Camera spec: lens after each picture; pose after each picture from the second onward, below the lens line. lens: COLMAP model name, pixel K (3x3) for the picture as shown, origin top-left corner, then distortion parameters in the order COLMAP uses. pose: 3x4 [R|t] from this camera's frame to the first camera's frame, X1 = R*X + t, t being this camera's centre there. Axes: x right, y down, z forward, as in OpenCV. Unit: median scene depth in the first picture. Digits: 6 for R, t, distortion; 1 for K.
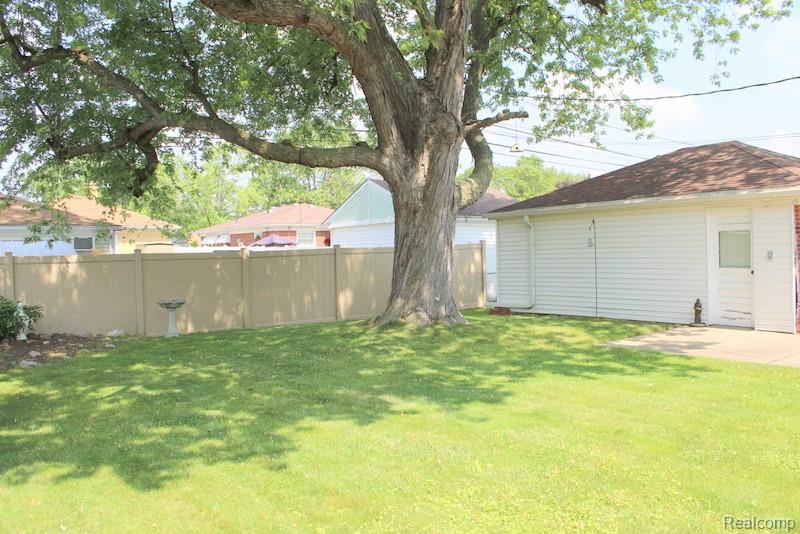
lens RADIAL K [[663.9, 0, 414.3], [0, 663.9, 266.2], [0, 0, 1]] dist [-0.077812, 0.009348]
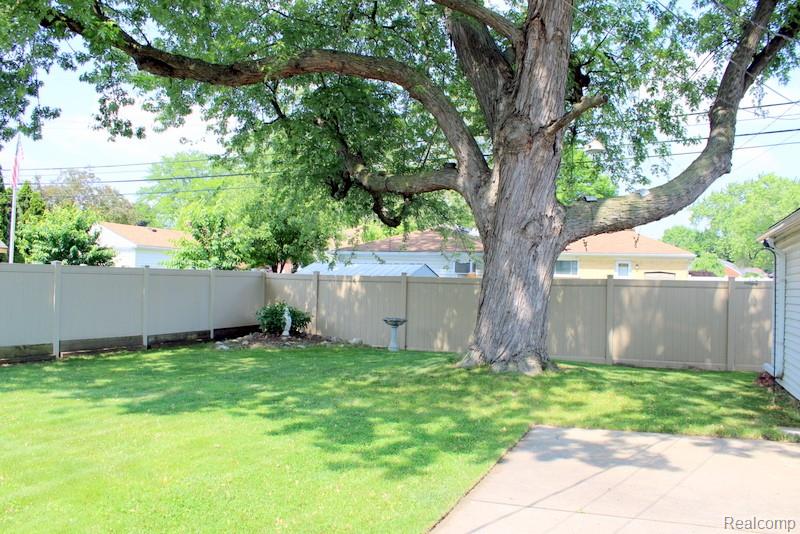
lens RADIAL K [[663.9, 0, 414.3], [0, 663.9, 266.2], [0, 0, 1]] dist [-0.077812, 0.009348]
pose [[0.551722, 0.016599, -0.833863, 0.534113], [-0.050860, 0.998611, -0.013773, -0.020673], [0.832476, 0.050009, 0.551800, 0.351594]]
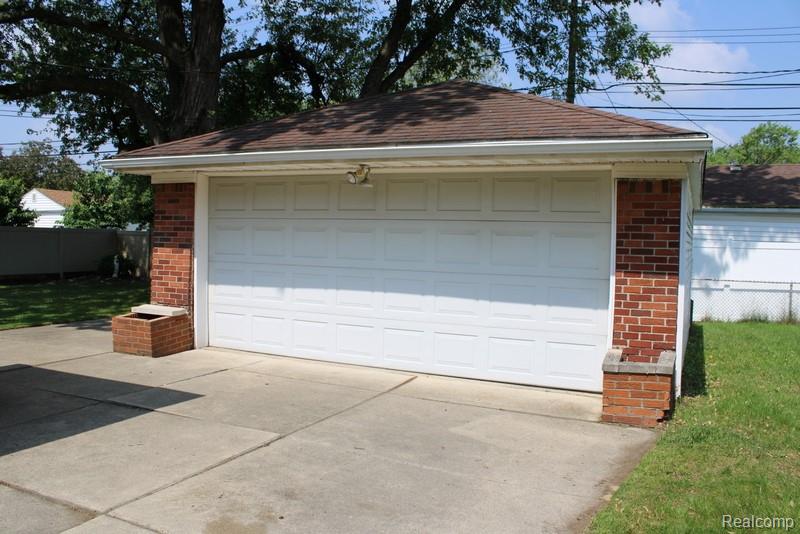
lens RADIAL K [[663.9, 0, 414.3], [0, 663.9, 266.2], [0, 0, 1]] dist [-0.077812, 0.009348]
pose [[0.506014, 0.069790, -0.859697, 1.015045], [-0.053676, 0.997337, 0.049370, -0.038134], [0.860854, 0.021164, 0.508412, 0.596618]]
